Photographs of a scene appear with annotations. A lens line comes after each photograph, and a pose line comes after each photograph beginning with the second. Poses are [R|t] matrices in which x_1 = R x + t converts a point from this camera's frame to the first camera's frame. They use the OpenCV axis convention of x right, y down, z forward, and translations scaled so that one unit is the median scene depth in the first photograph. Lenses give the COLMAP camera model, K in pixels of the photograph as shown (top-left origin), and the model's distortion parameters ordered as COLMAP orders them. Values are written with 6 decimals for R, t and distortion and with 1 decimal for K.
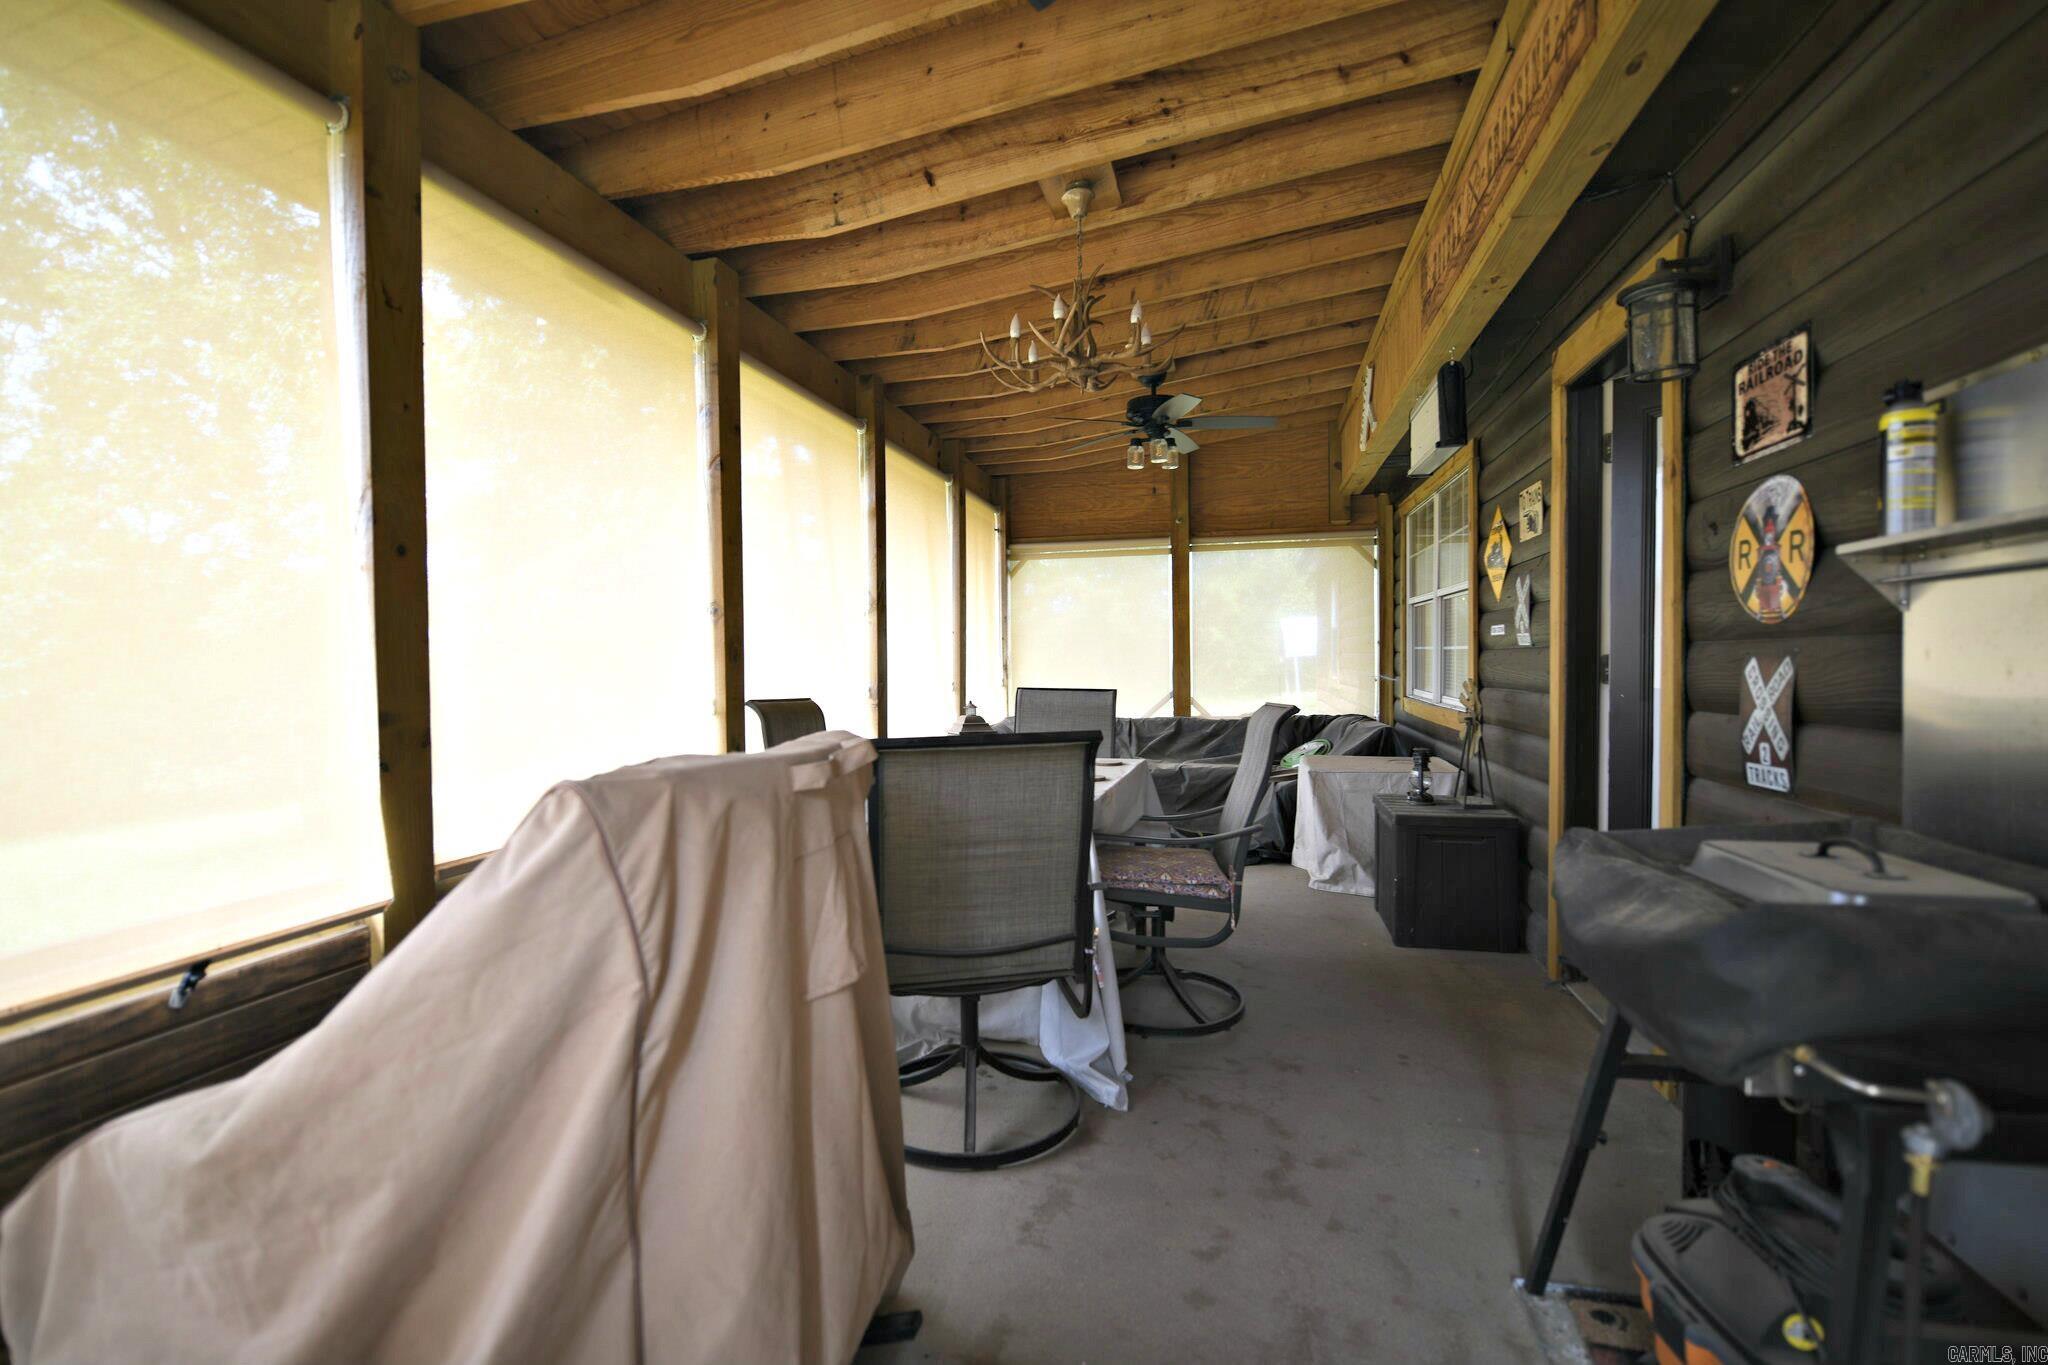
lens RADIAL K [[921.2, 0, 1024.0], [0, 921.2, 682.5], [0, 0, 1]] dist [-0.007169, -0.001234]
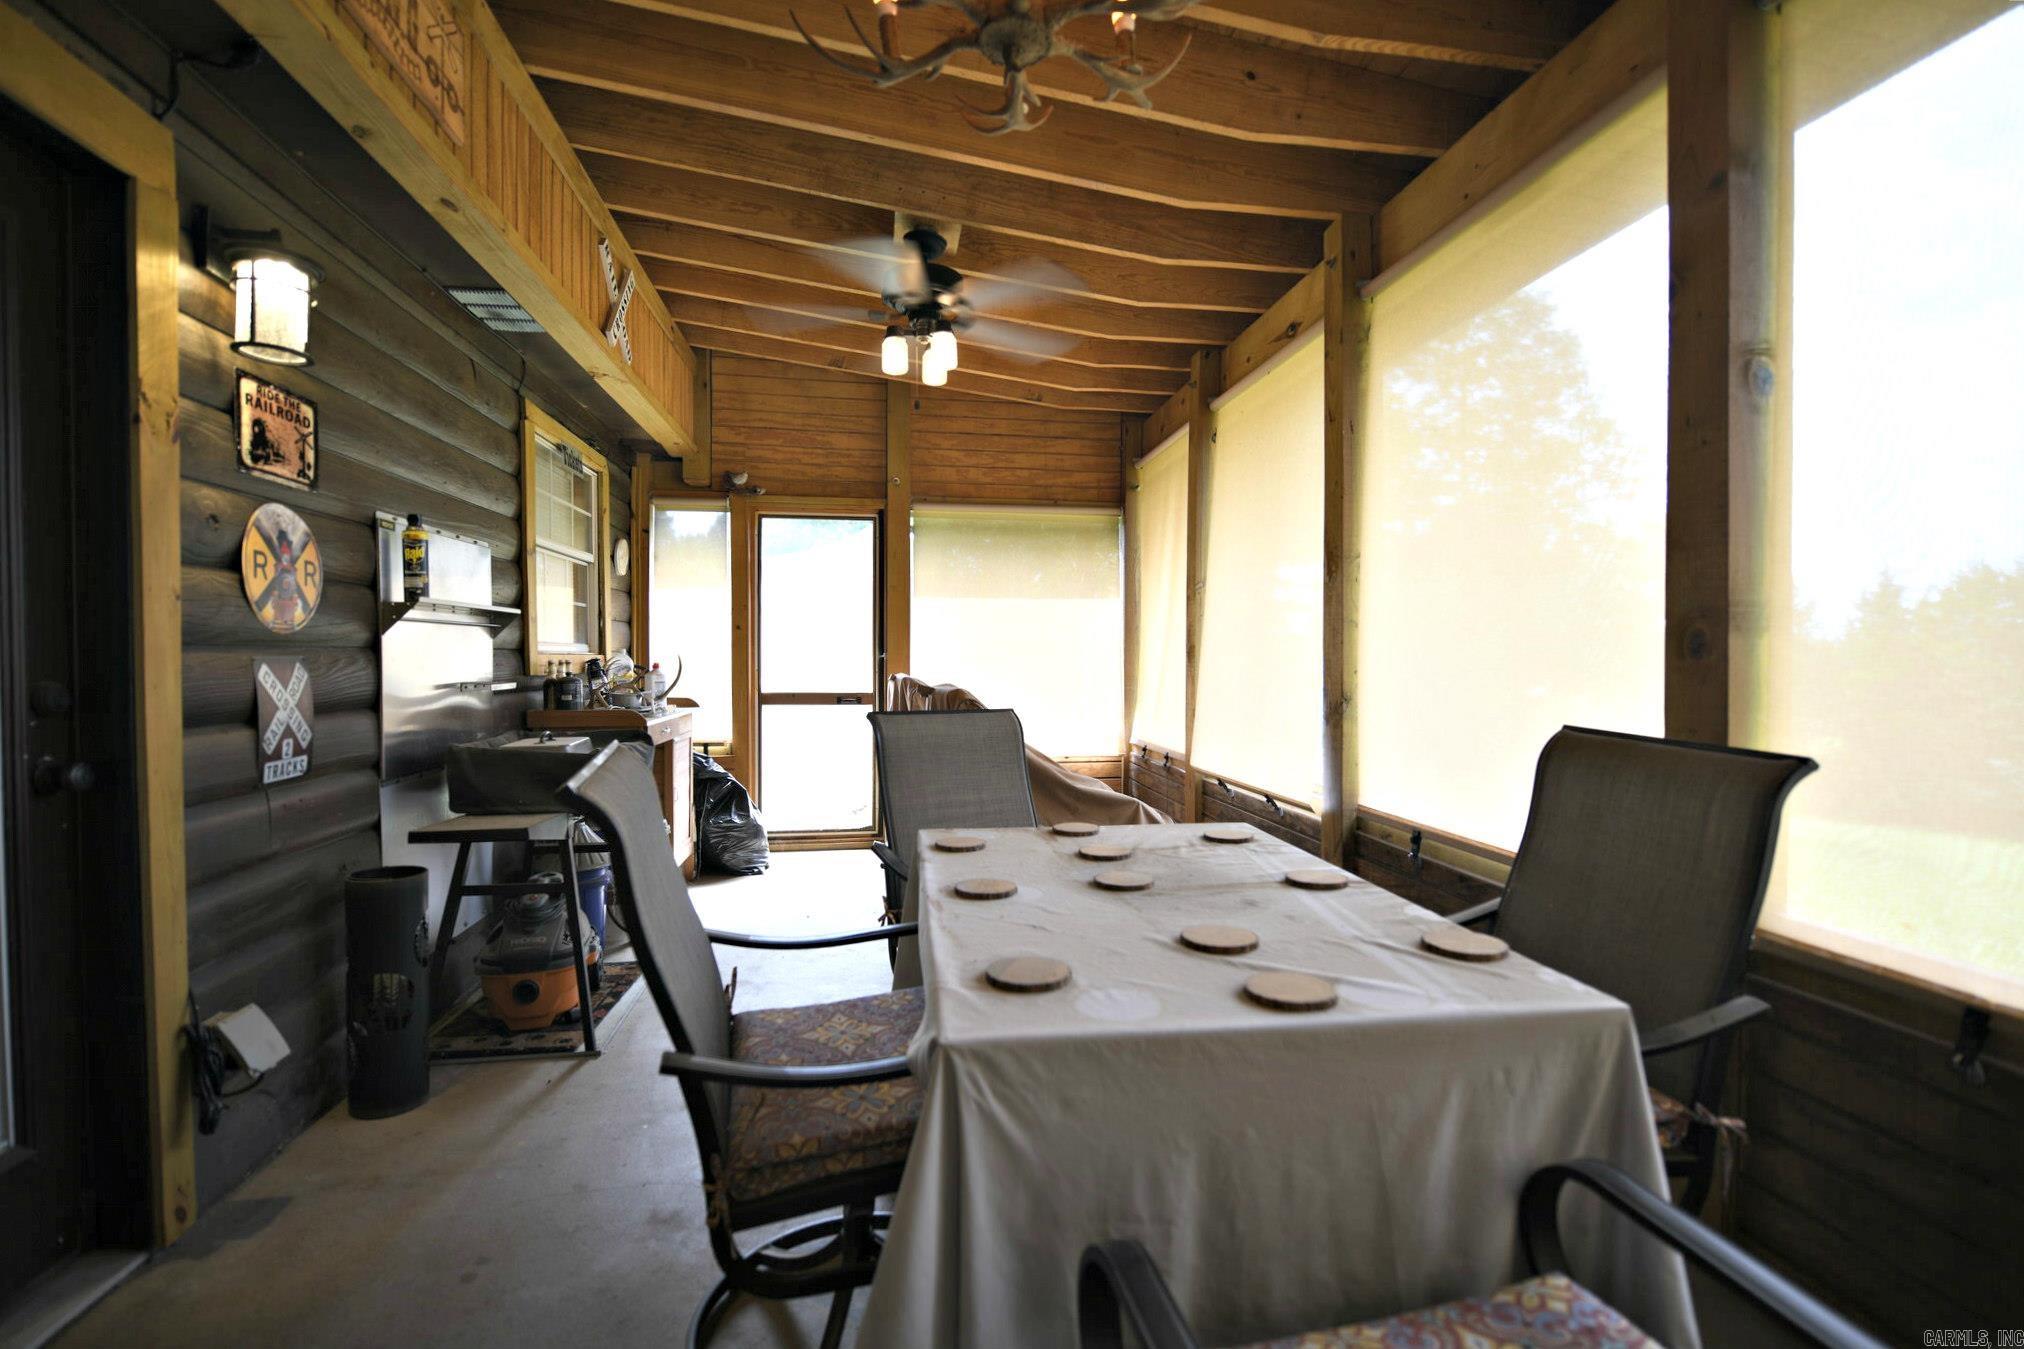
lens RADIAL K [[910.4, 0, 1012.0], [0, 910.4, 674.5], [0, 0, 1]] dist [-0.007169, -0.001234]
pose [[-0.927465, 0.016933, -0.373527, 0.397361], [0.000660, 0.999047, 0.043650, -0.062033], [0.373910, 0.040238, -0.926592, 2.380012]]
